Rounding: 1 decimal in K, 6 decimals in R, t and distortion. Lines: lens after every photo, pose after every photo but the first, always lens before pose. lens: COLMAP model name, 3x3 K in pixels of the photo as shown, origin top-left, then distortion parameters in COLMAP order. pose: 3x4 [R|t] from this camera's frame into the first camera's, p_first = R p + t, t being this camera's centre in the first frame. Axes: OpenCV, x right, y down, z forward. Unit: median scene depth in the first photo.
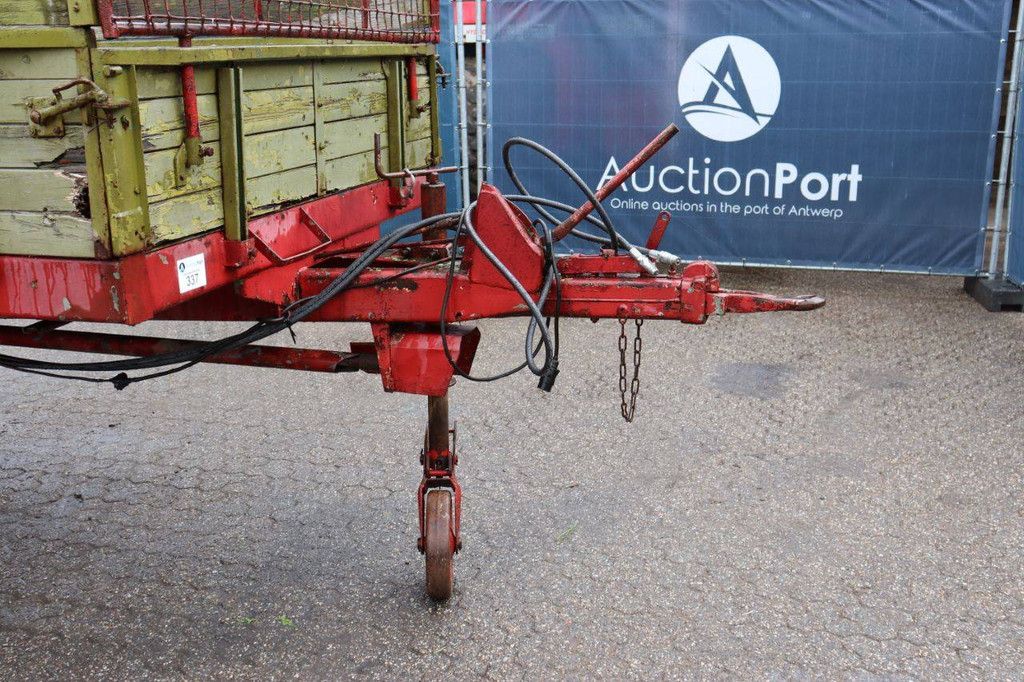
lens RADIAL K [[1094.6, 0, 512.0], [0, 1094.6, 341.0], [0, 0, 1]] dist [-0.091482, 0.223699]
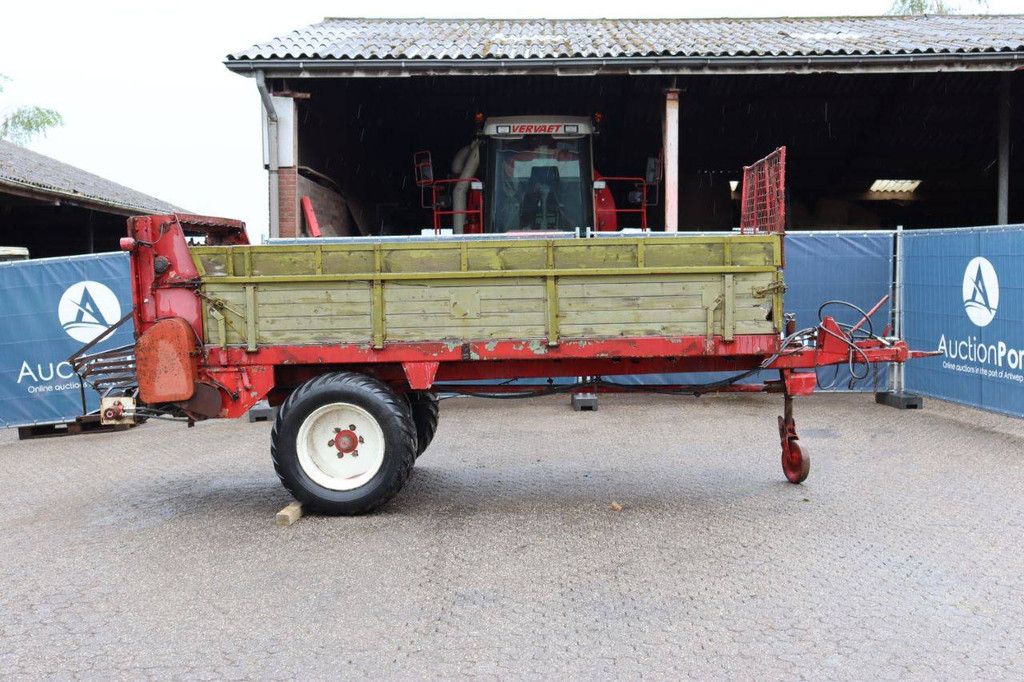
lens RADIAL K [[1218.7, 0, 512.0], [0, 1218.7, 341.0], [0, 0, 1]] dist [0.000043, 0.053442]
pose [[0.965349, -0.018653, 0.260294, -1.537926], [0.067841, 0.981086, -0.181295, 0.409429], [-0.251989, 0.192671, 0.948356, -1.675128]]
